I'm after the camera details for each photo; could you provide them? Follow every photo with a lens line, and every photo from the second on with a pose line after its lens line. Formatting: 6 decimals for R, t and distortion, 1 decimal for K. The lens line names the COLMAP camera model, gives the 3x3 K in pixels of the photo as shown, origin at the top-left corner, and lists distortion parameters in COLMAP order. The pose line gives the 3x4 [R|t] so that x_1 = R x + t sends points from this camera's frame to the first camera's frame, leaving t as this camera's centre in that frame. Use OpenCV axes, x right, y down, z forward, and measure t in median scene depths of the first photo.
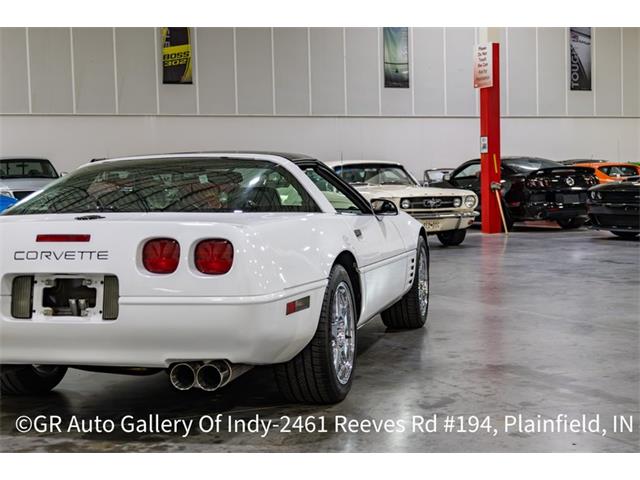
lens RADIAL K [[1026.2, 0, 317.4], [0, 1026.2, 237.6], [0, 0, 1]] dist [-0.001778, 0.000000]
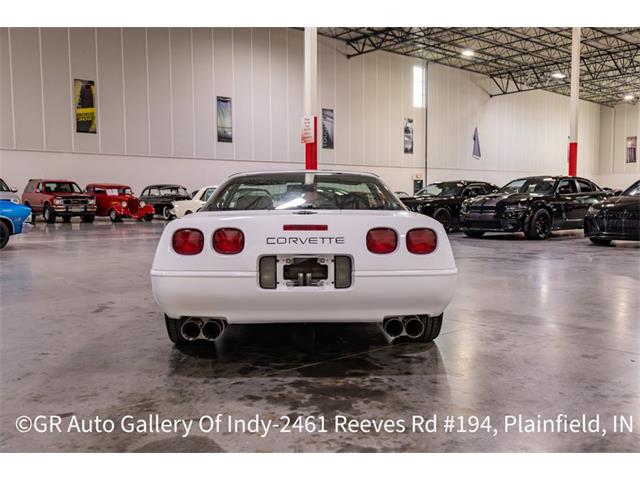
lens RADIAL K [[599.7, 0, 321.3], [0, 599.7, 238.3], [0, 0, 1]] dist [0.013778, 0.000000]
pose [[0.962030, 0.002551, 0.272930, -0.347318], [-0.005056, 0.999951, 0.008476, 0.006004], [-0.272895, -0.009534, 0.961996, 0.194220]]
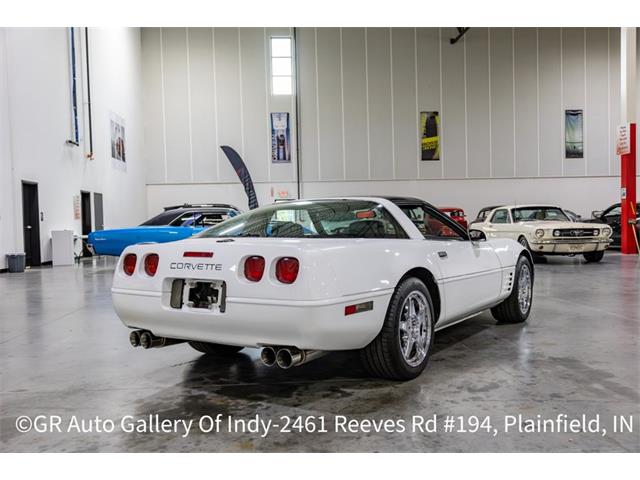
lens RADIAL K [[599.7, 0, 321.3], [0, 599.7, 239.9], [0, 0, 1]] dist [0.013778, 0.000000]
pose [[0.944255, 0.011273, -0.329022, 0.156370], [-0.017832, 0.999698, -0.016924, -0.007119], [0.328731, 0.021848, 0.944171, 0.198144]]
